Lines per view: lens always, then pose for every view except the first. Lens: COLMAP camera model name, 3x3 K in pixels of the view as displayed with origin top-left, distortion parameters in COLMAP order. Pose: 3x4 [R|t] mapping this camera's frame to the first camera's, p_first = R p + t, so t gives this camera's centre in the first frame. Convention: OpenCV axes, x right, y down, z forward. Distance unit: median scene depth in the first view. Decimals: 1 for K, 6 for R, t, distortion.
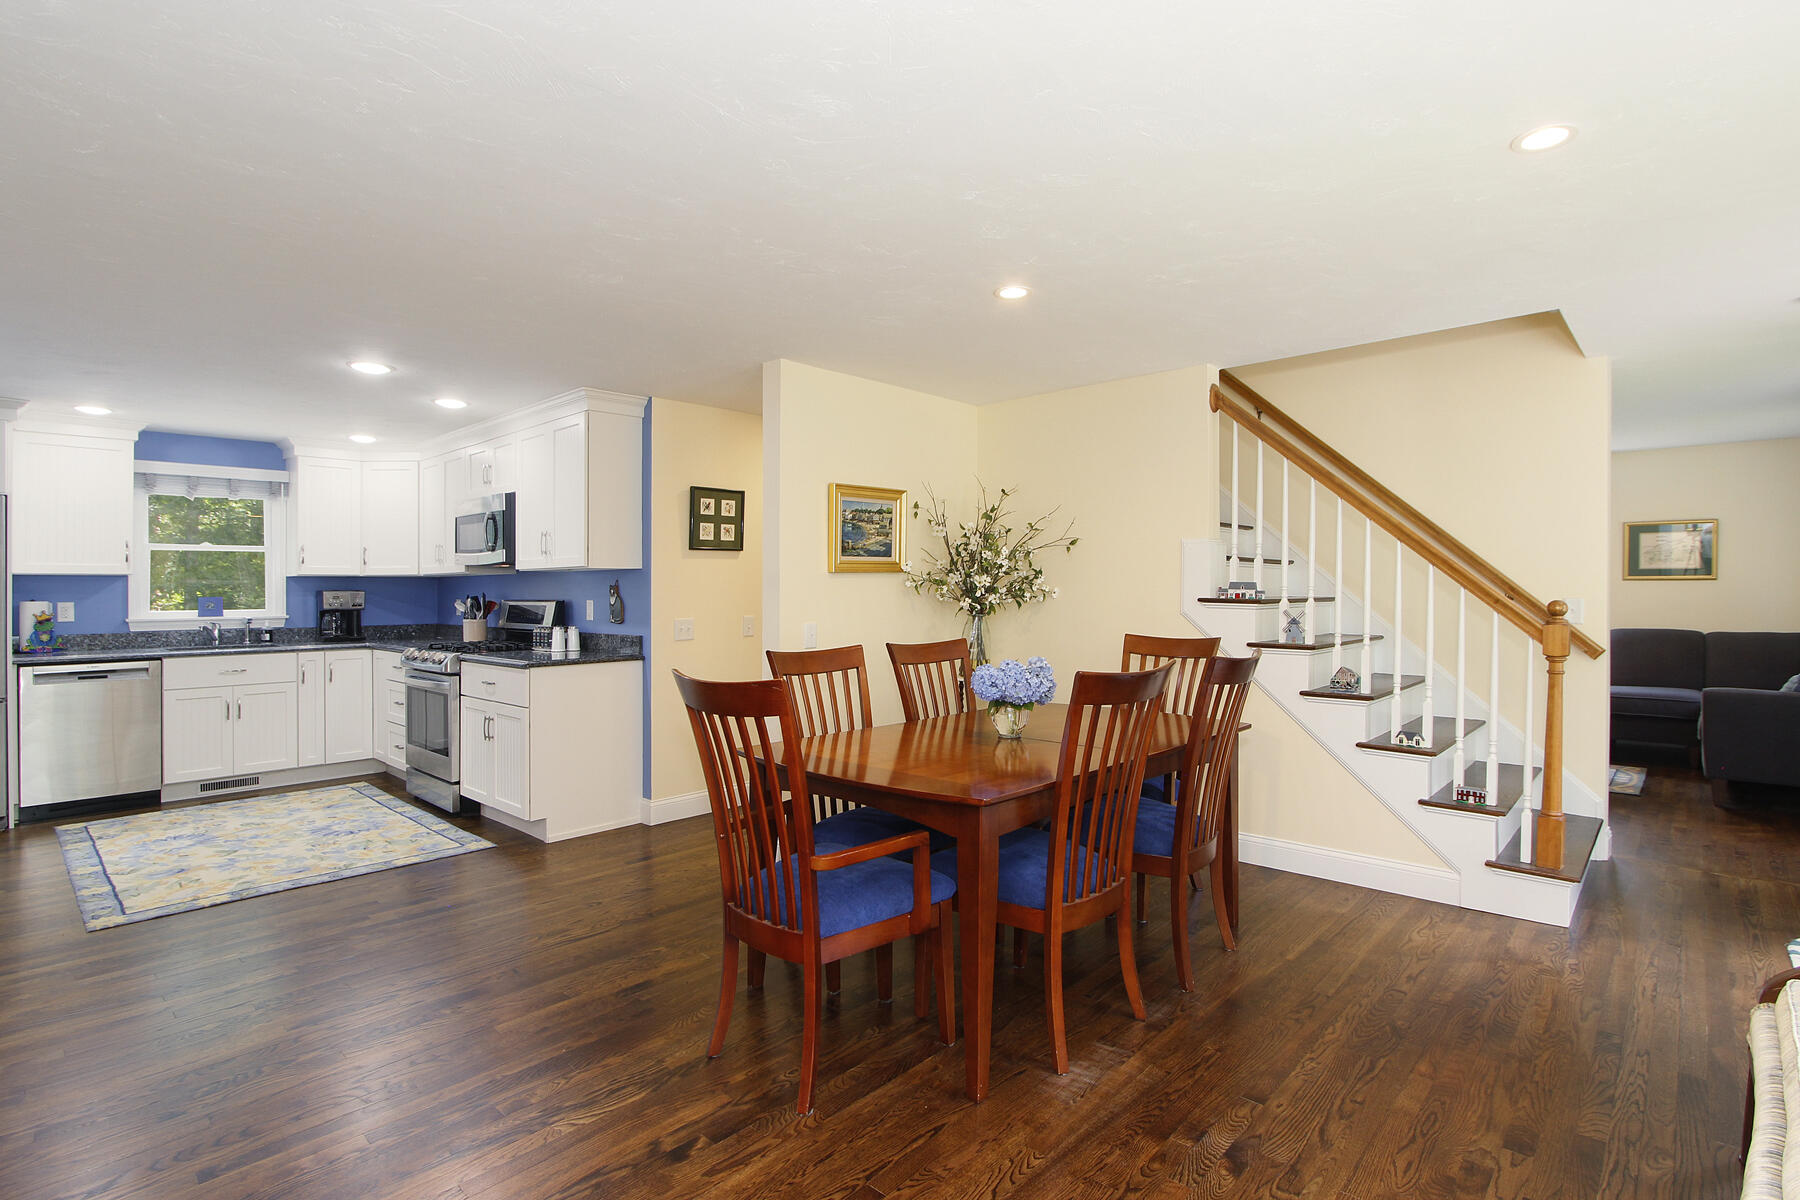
lens RADIAL K [[879.2, 0, 922.2], [0, 879.2, 592.6], [0, 0, 1]] dist [-0.001319, -0.000515]
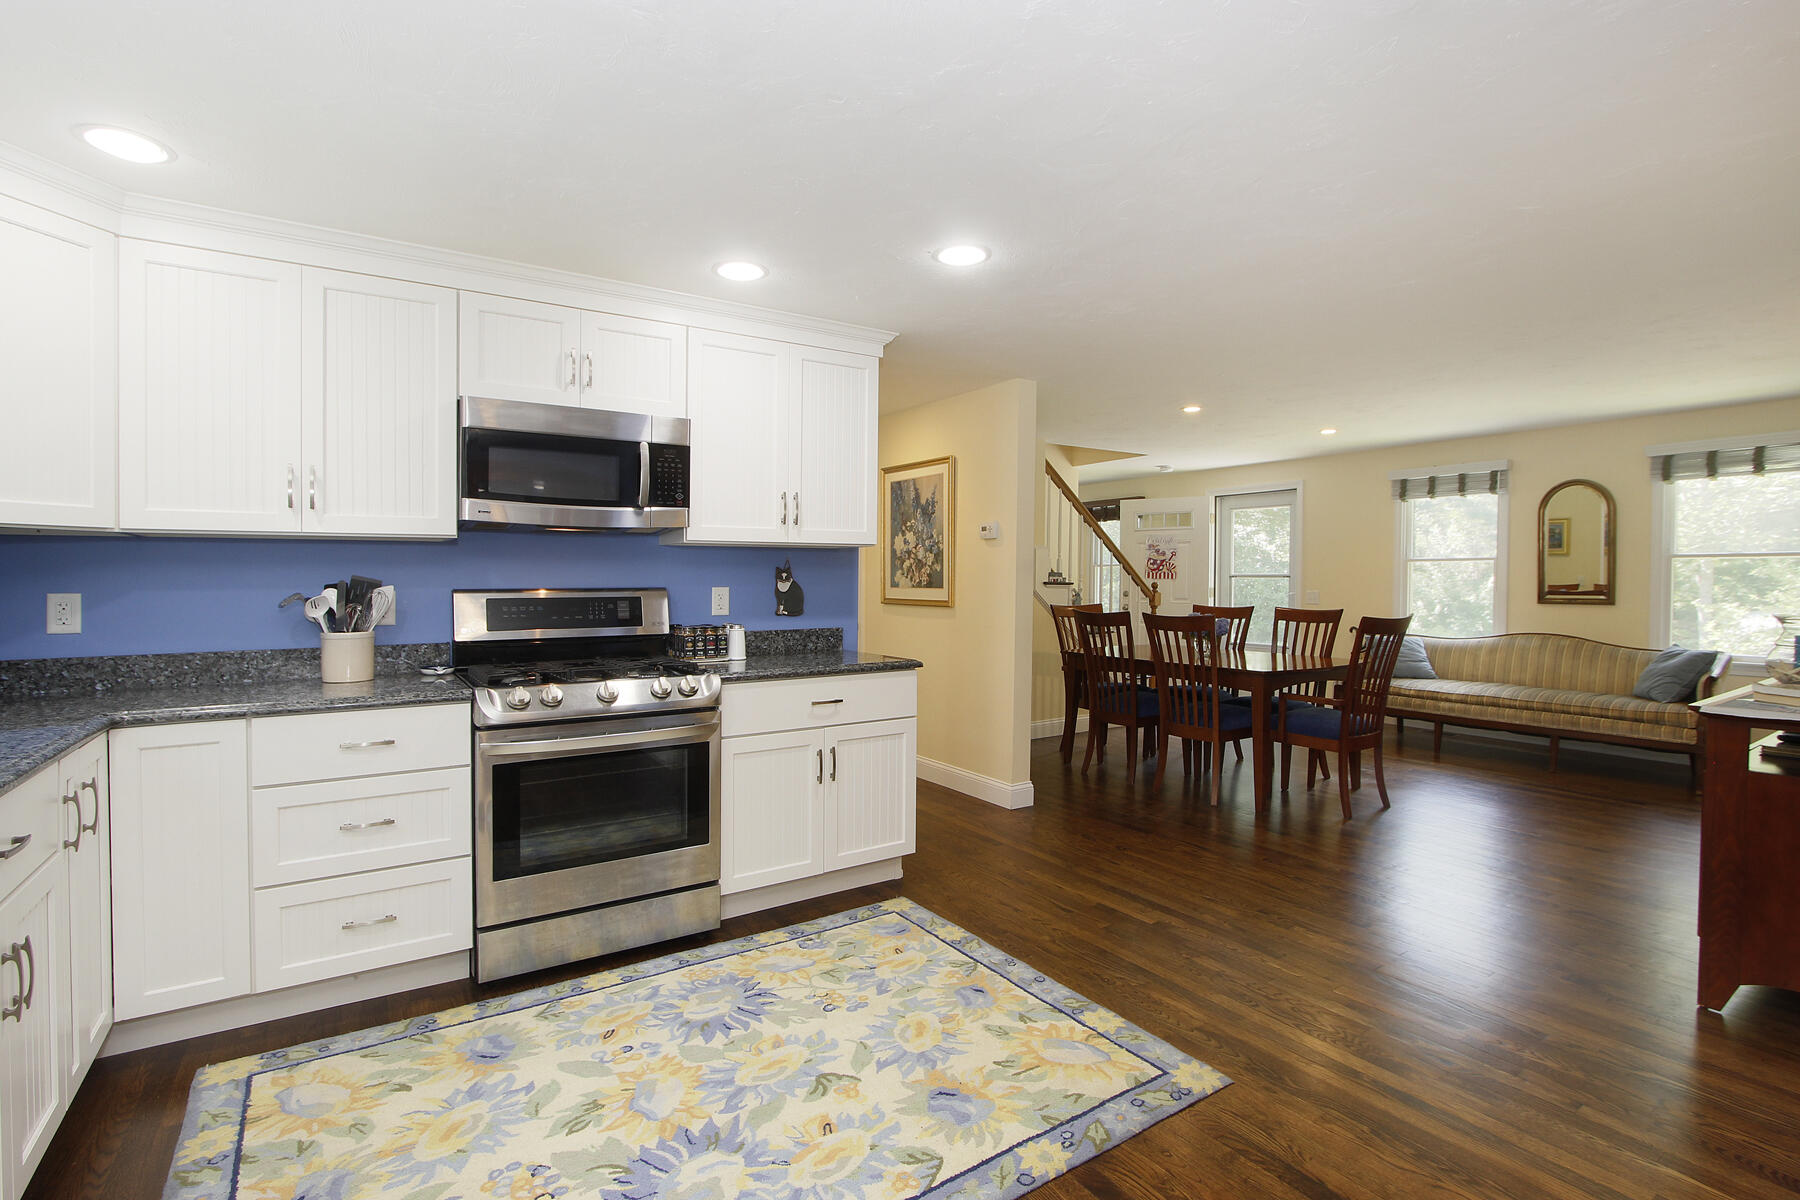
lens RADIAL K [[846.4, 0, 913.9], [0, 846.4, 607.2], [0, 0, 1]] dist [-0.011826, 0.000198]
pose [[0.230184, -0.030773, 0.972660, -1.011361], [0.001811, 0.999512, 0.031194, 0.003715], [-0.973145, -0.005419, 0.230127, 0.681649]]
